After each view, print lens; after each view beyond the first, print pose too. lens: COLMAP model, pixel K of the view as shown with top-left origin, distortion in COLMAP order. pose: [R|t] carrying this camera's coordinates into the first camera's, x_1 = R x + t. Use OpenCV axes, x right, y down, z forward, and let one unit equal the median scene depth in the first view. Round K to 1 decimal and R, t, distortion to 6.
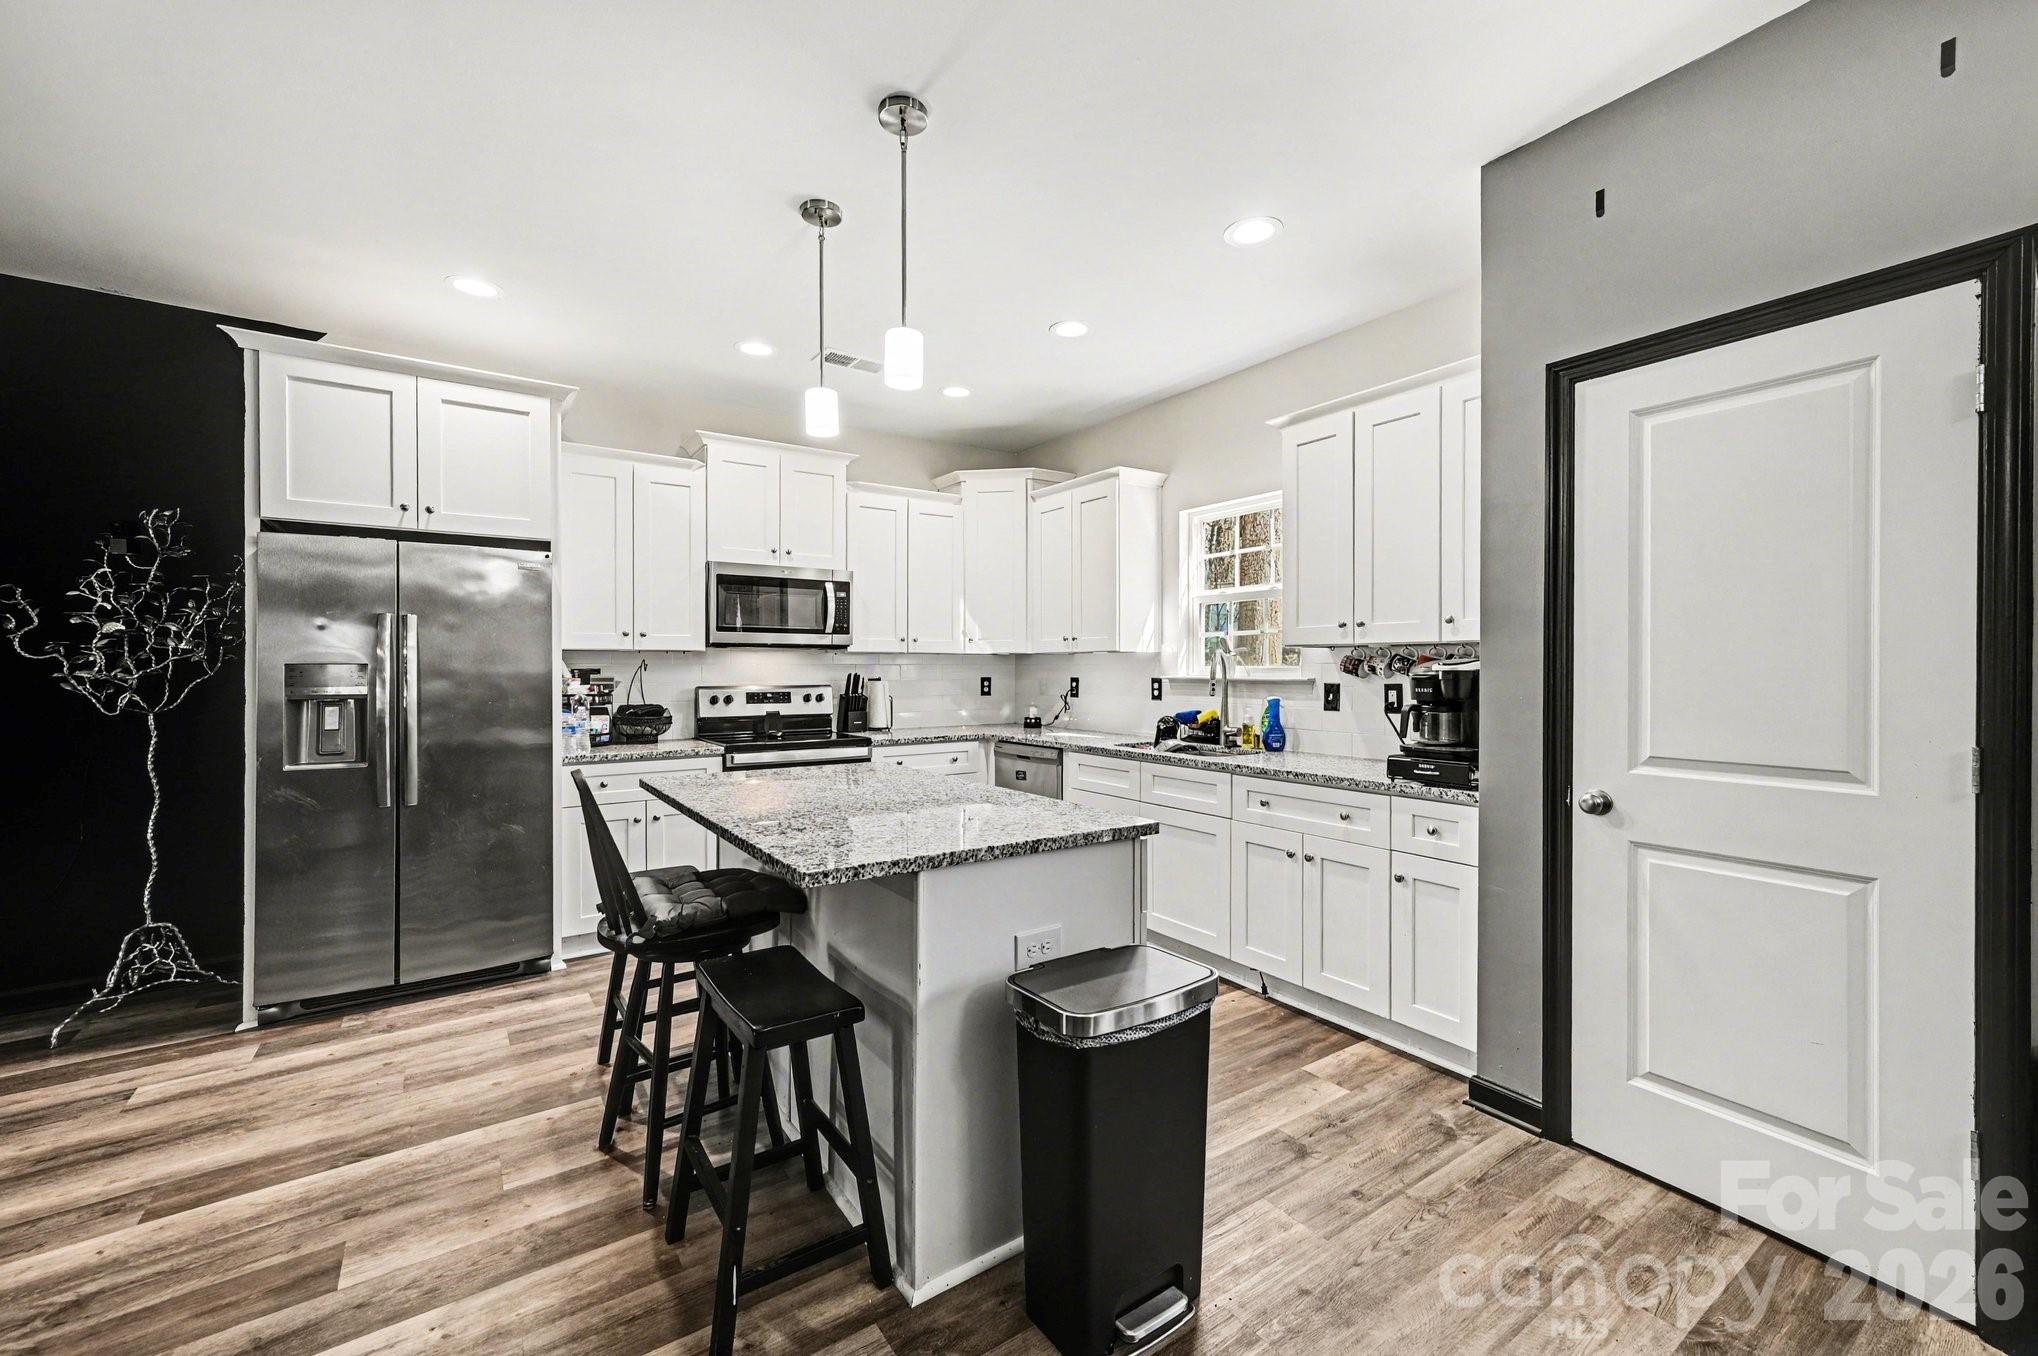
lens RADIAL K [[837.1, 0, 1011.5], [0, 837.1, 667.1], [0, 0, 1]] dist [0.014855, 0.000814]
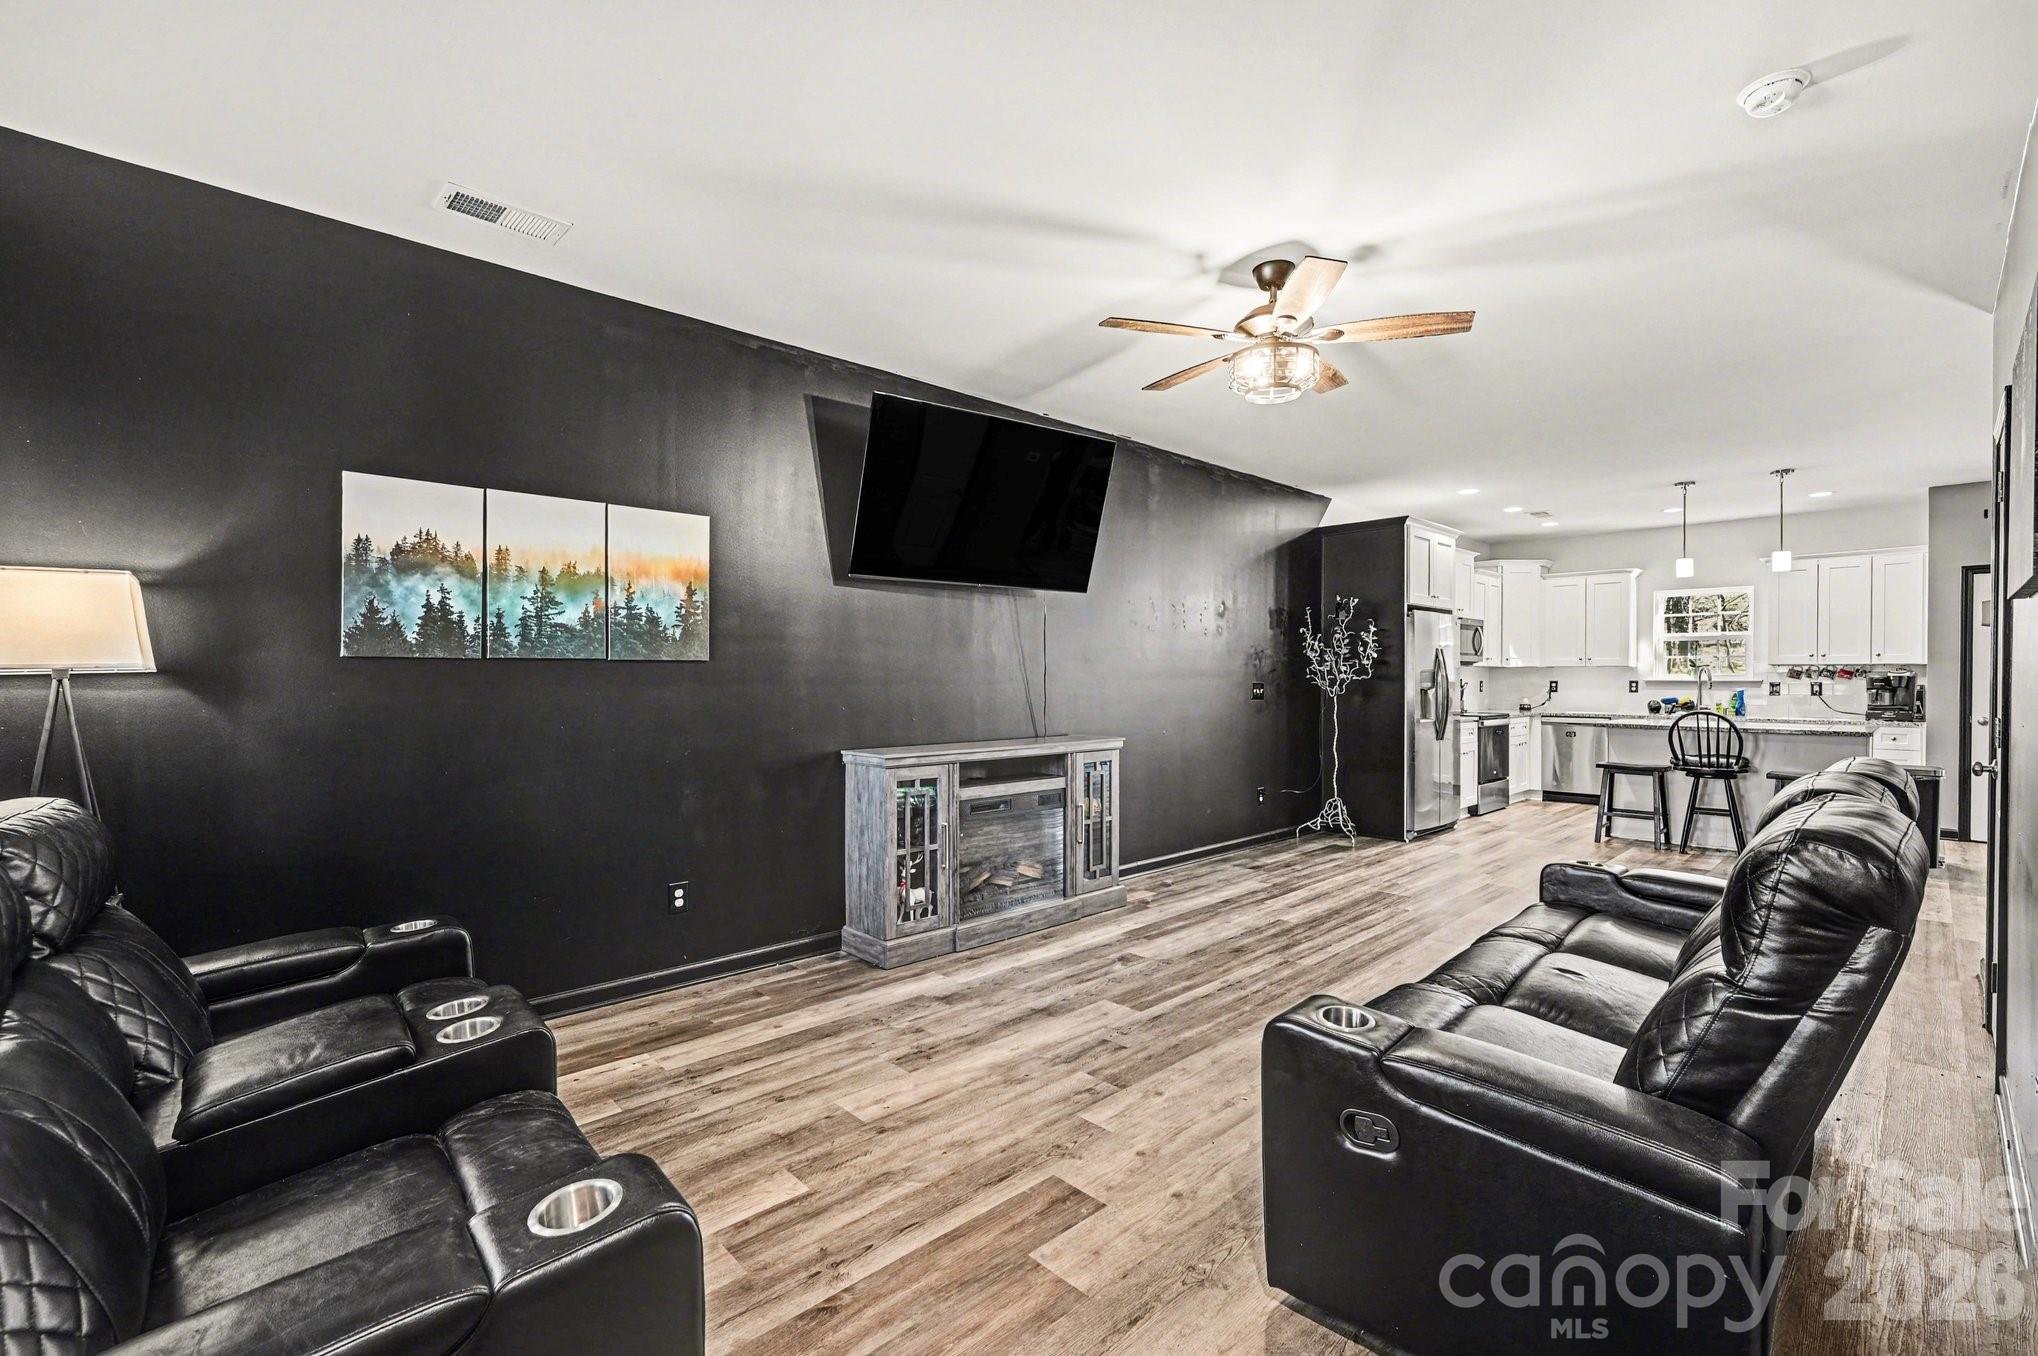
lens RADIAL K [[874.8, 0, 1019.9], [0, 874.8, 688.3], [0, 0, 1]] dist [-0.013785, 0.000371]
pose [[0.988090, -0.001444, 0.153867, -1.553389], [-0.000860, 0.999889, 0.014905, 0.002672], [-0.153872, -0.014860, 0.987979, -0.723839]]
